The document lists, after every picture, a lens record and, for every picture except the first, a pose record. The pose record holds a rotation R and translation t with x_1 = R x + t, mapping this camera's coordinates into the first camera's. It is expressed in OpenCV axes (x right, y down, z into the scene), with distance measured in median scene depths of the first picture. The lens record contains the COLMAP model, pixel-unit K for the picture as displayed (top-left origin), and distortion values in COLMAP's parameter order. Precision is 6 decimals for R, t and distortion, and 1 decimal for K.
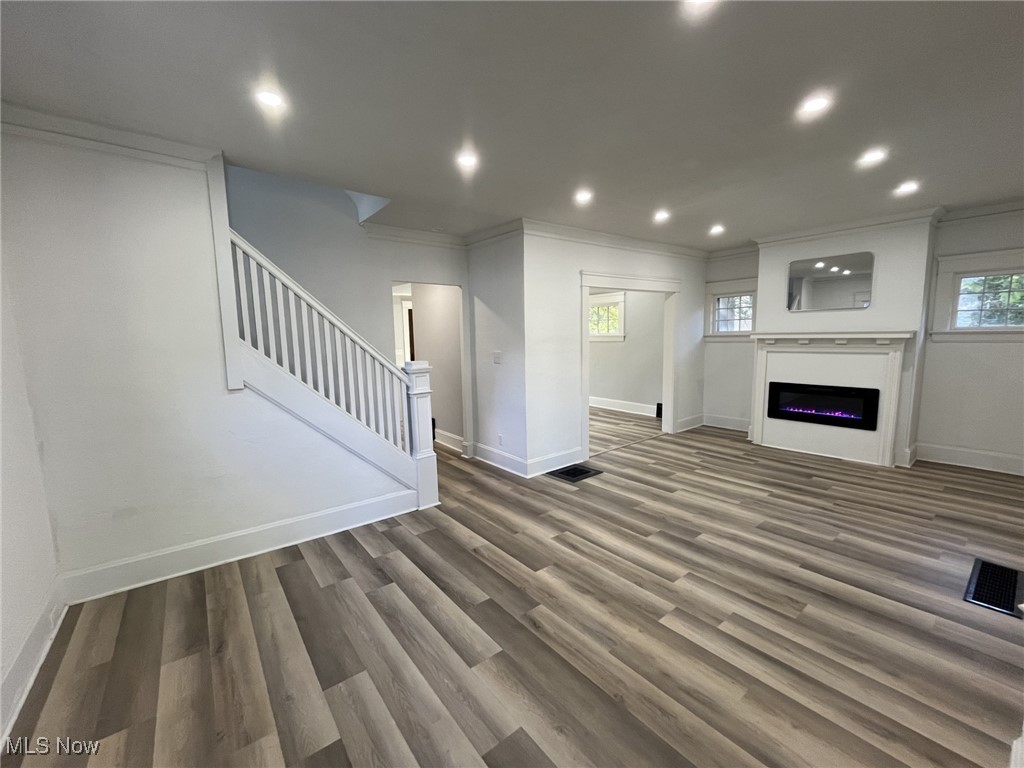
lens RADIAL K [[415.9, 0, 512.6], [0, 415.9, 385.4], [0, 0, 1]] dist [-0.001883, -0.000290]
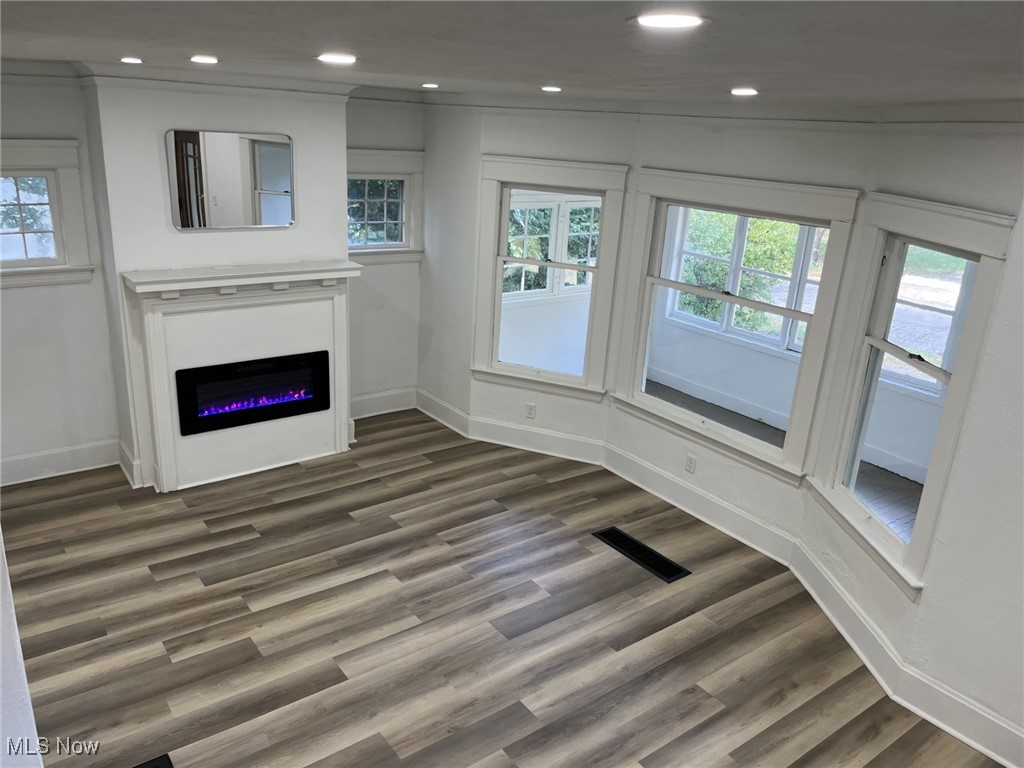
lens RADIAL K [[779.3, 0, 511.7], [0, 779.3, 385.5], [0, 0, 1]] dist [0.022716, 0.001213]
pose [[0.020139, -0.298772, 0.954112, -0.371424], [0.060679, 0.952912, 0.297115, -0.317471], [-0.997954, 0.051911, 0.037320, 0.701076]]
